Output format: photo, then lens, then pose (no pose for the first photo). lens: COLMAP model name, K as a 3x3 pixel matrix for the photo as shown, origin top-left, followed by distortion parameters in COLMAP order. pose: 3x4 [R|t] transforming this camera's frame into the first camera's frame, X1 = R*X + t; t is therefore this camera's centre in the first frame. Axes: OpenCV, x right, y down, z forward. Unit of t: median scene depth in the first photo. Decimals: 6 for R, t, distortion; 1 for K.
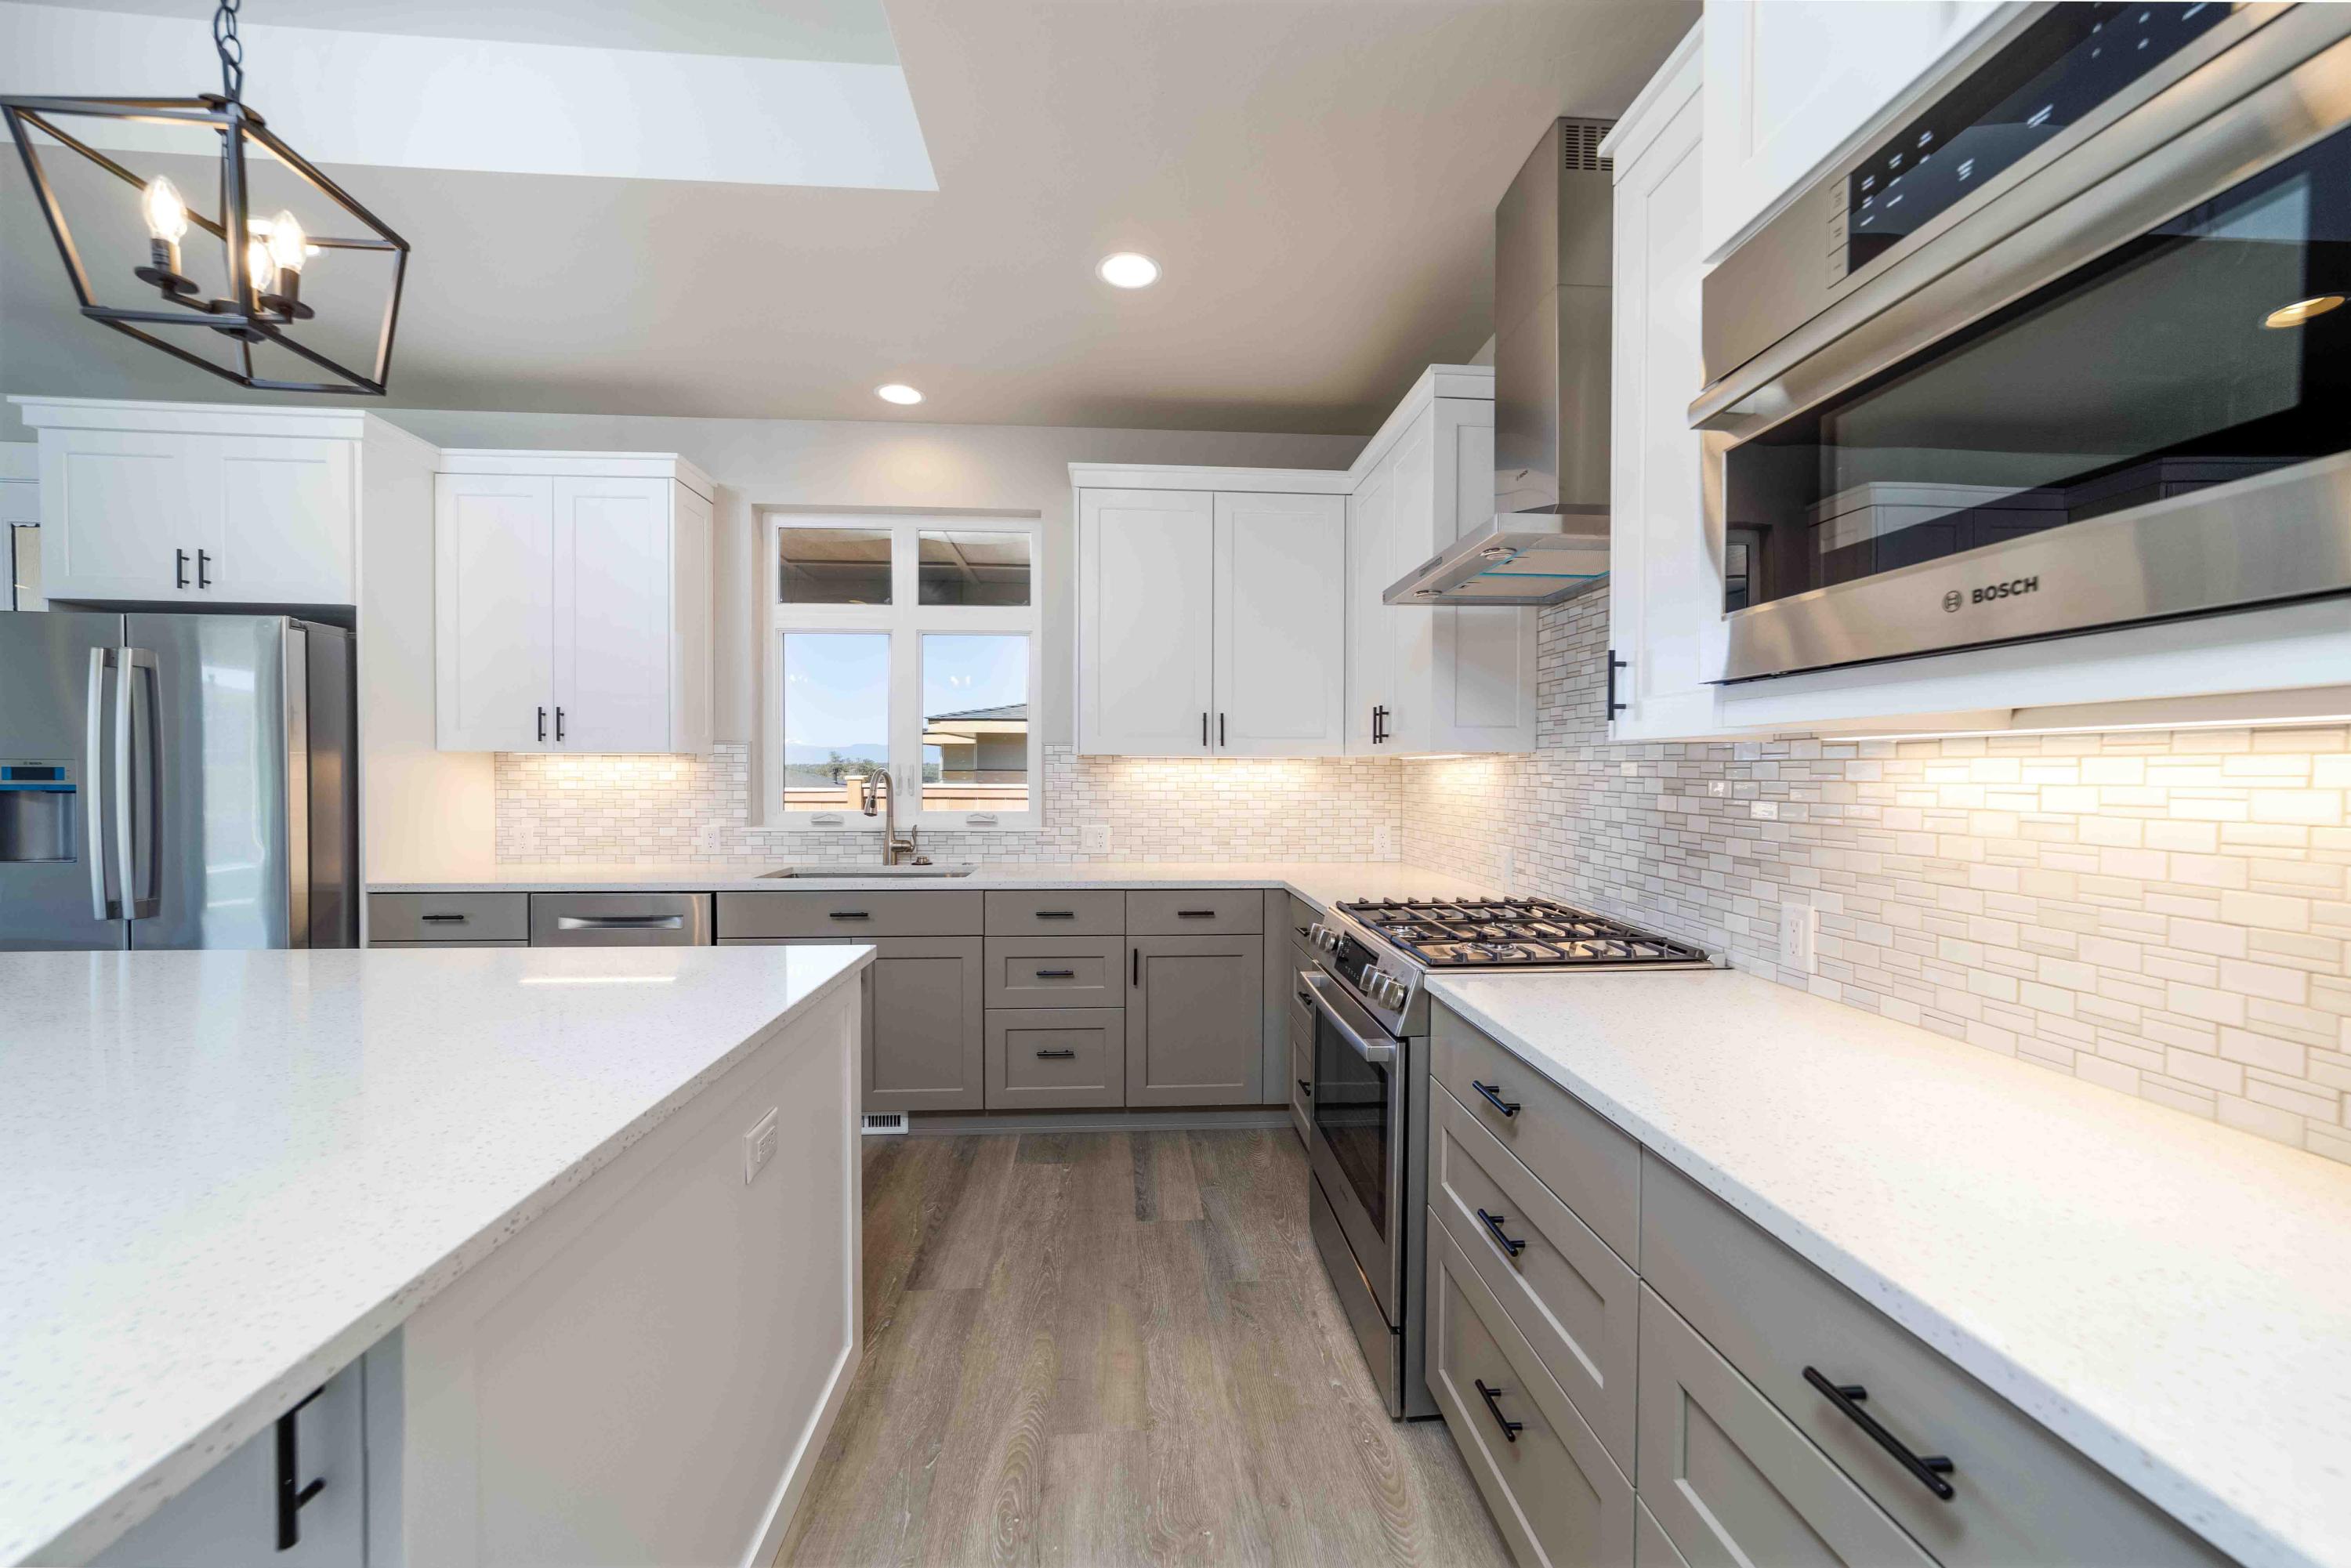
lens RADIAL K [[906.1, 0, 1191.5], [0, 906.1, 776.5], [0, 0, 1]] dist [-0.009767, 0.002767]
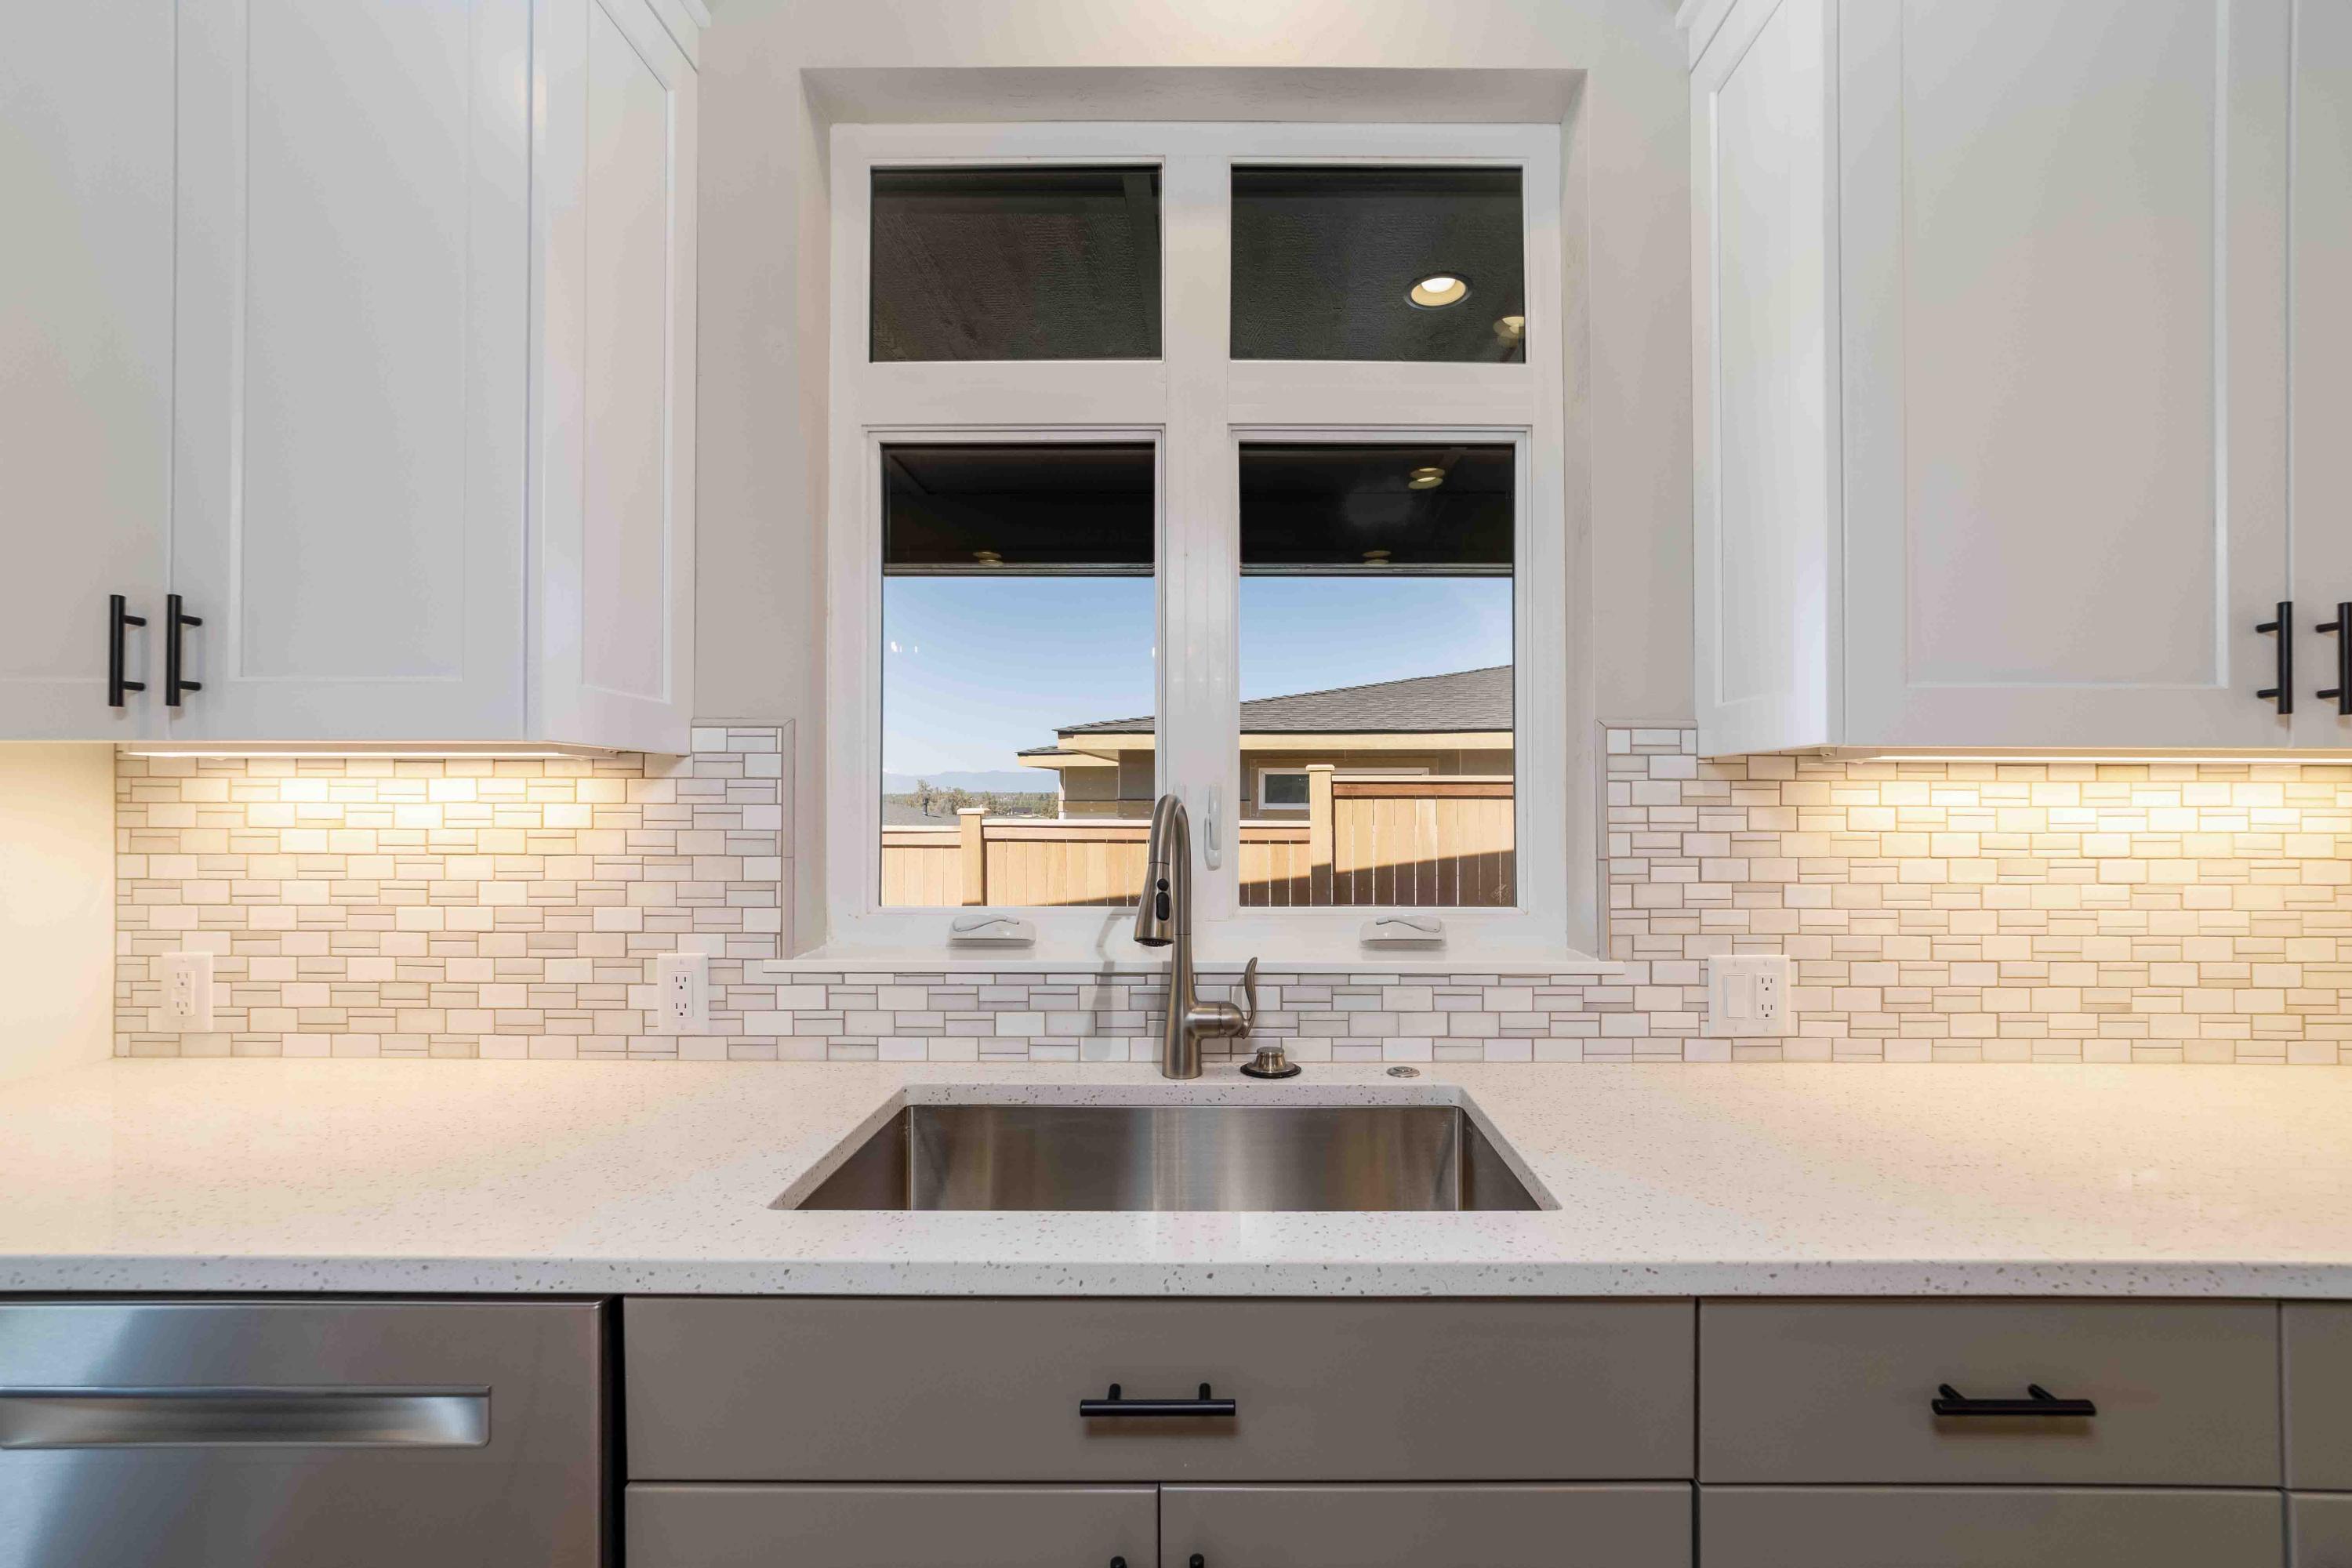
lens RADIAL K [[906.6, 0, 1198.1], [0, 906.6, 799.5], [0, 0, 1]] dist [-0.009767, 0.002767]
pose [[0.997503, -0.001738, -0.070598, -0.305201], [0.001127, 0.999962, -0.008697, -0.003809], [0.070611, 0.008596, 0.997467, 0.662227]]
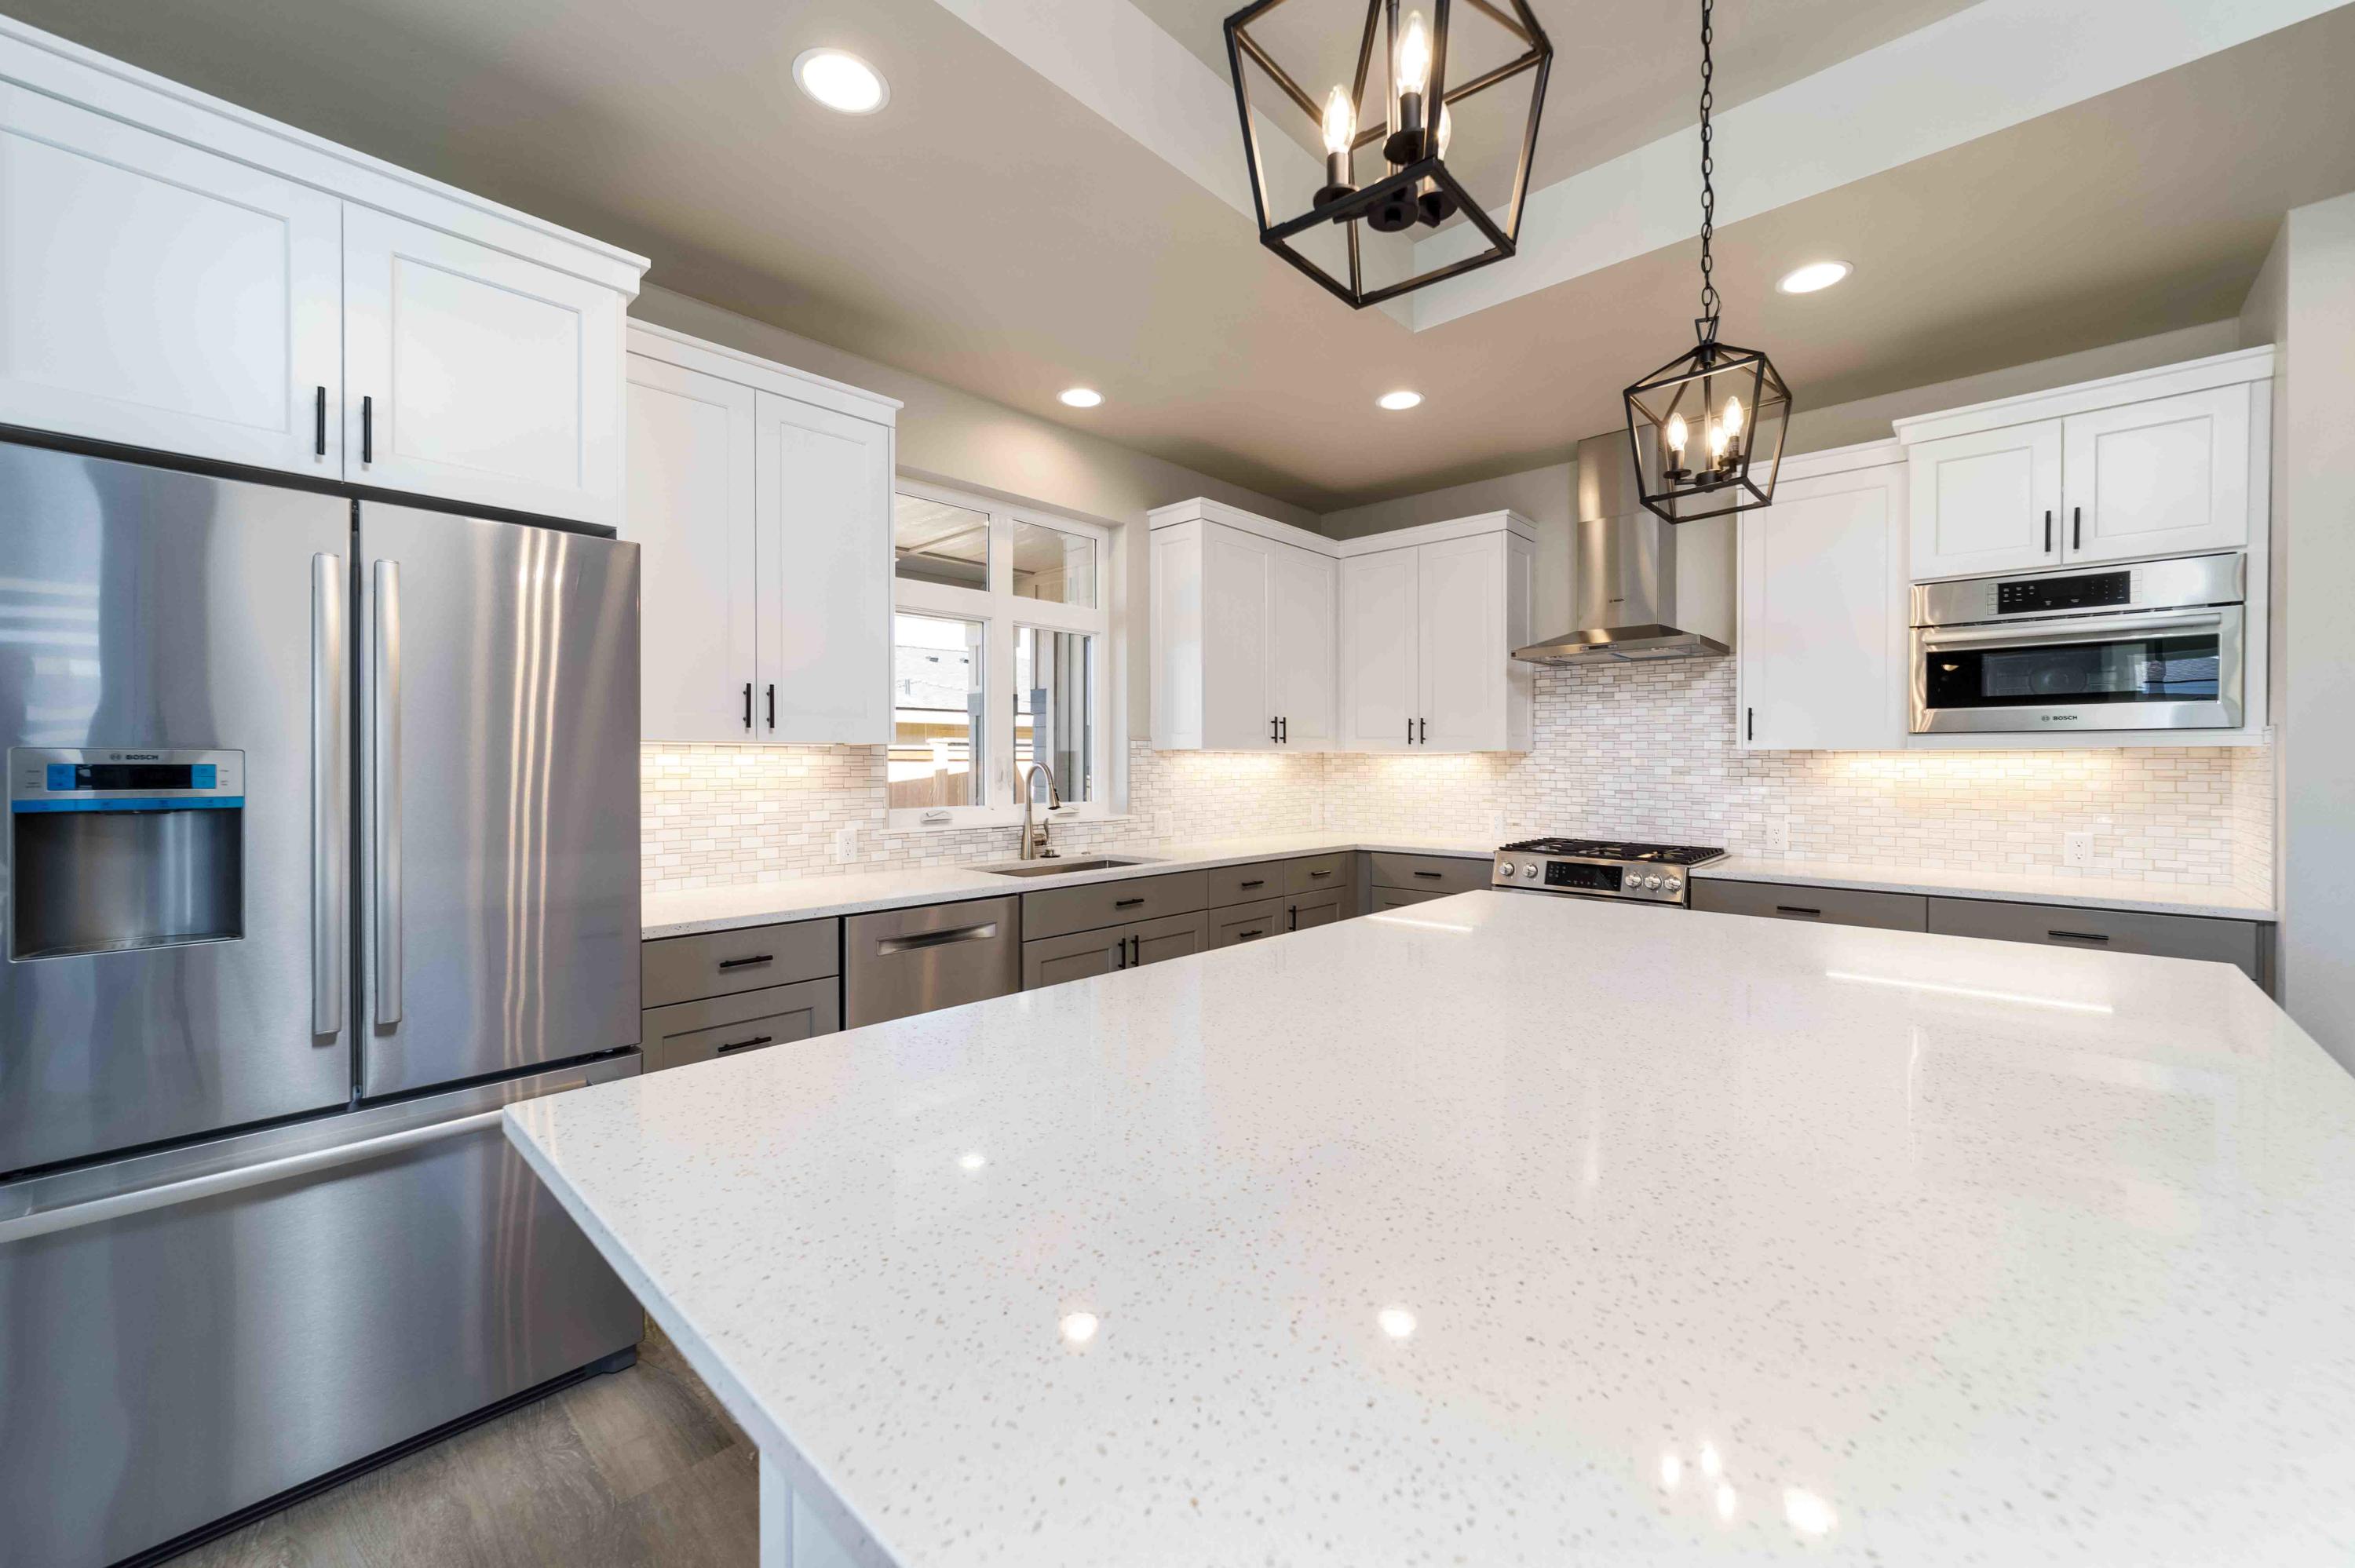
lens RADIAL K [[907.6, 0, 1202.5], [0, 907.6, 761.2], [0, 0, 1]] dist [-0.009767, 0.002767]
pose [[0.724296, -0.002337, 0.689486, -0.885615], [0.005401, 0.999983, -0.002284, -0.006363], [-0.689468, 0.005379, 0.724296, 0.151651]]
